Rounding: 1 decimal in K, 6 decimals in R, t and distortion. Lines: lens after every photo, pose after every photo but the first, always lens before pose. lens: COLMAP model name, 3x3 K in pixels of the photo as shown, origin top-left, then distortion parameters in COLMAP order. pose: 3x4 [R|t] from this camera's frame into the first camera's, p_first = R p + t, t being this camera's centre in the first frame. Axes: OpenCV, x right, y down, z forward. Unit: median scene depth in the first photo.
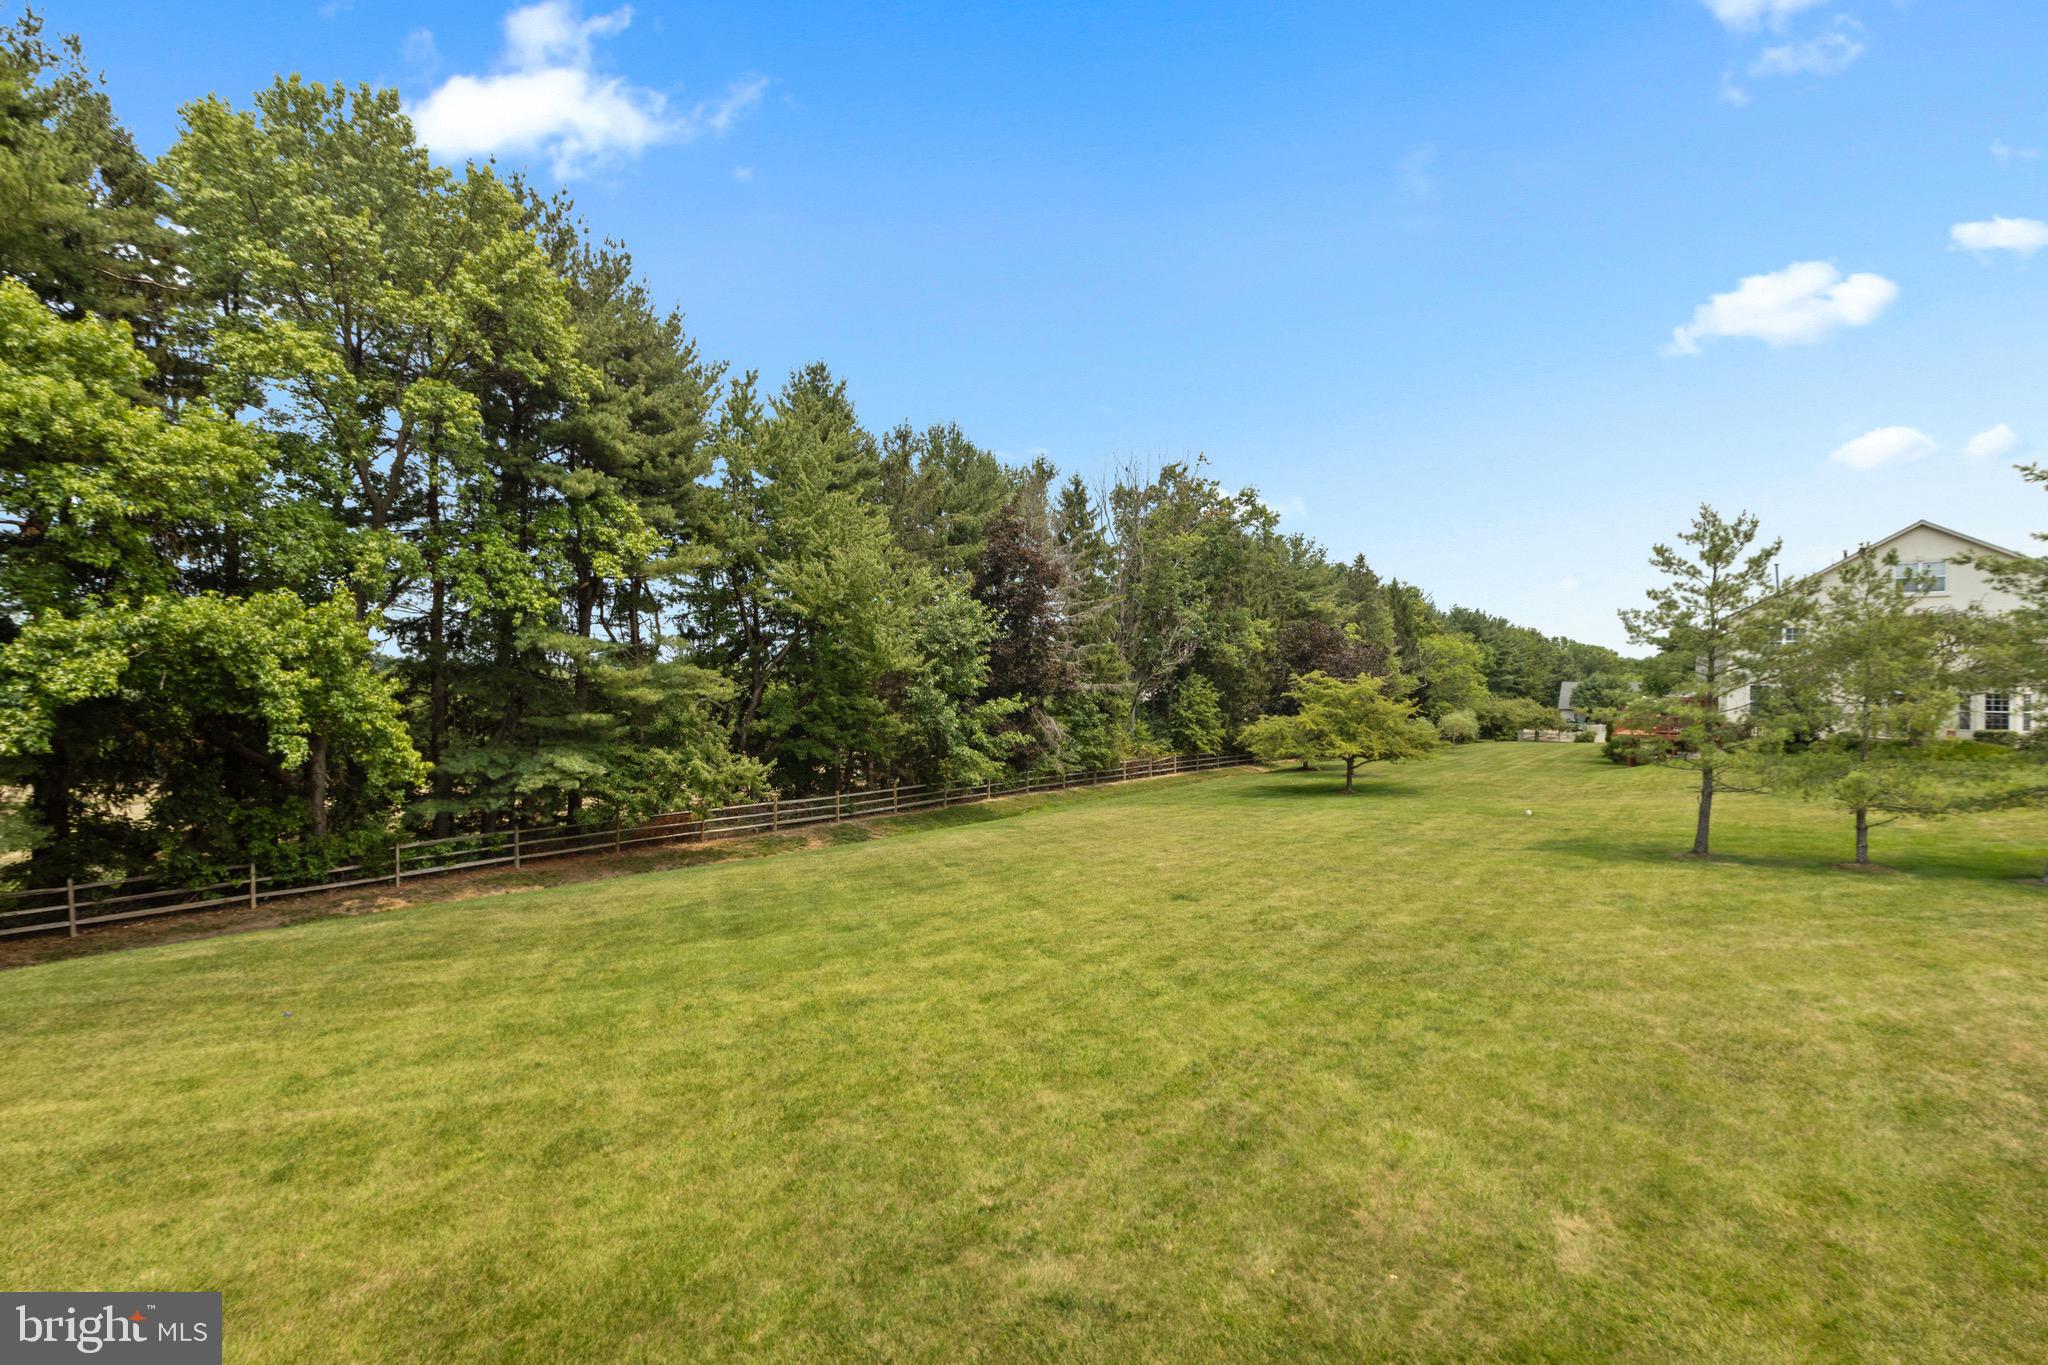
lens RADIAL K [[876.8, 0, 984.9], [0, 876.8, 708.4], [0, 0, 1]] dist [0.009923, -0.002671]
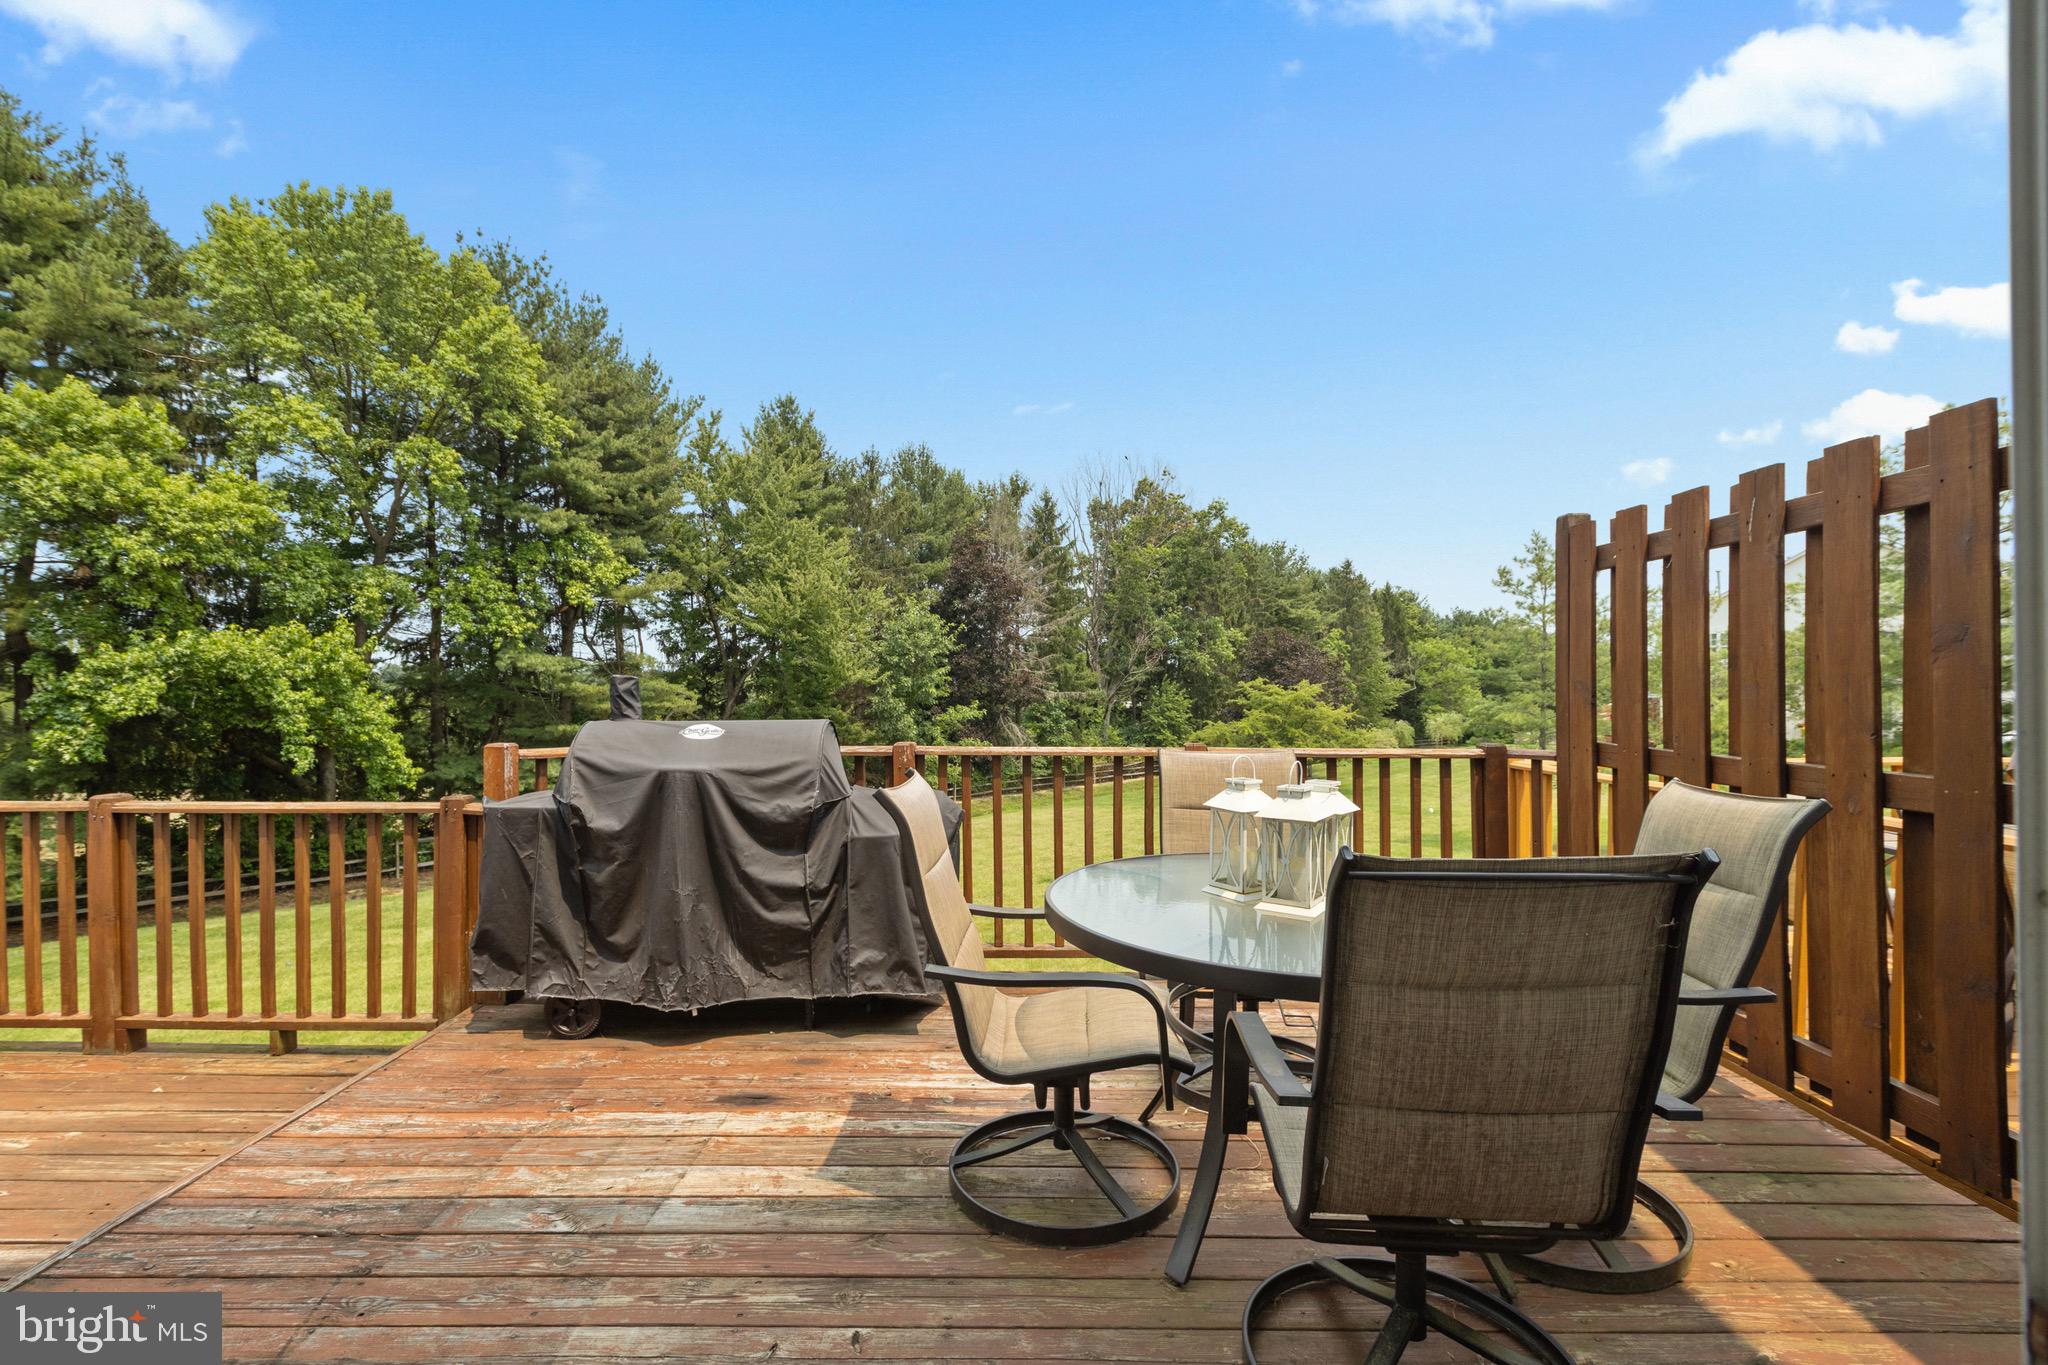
lens RADIAL K [[876.8, 0, 974.8], [0, 876.8, 711.7], [0, 0, 1]] dist [0.009923, -0.002671]
pose [[0.999525, -0.006630, -0.030085, 0.101654], [0.006569, 0.999976, -0.002130, -0.004264], [0.030099, 0.001931, 0.999545, -0.102096]]
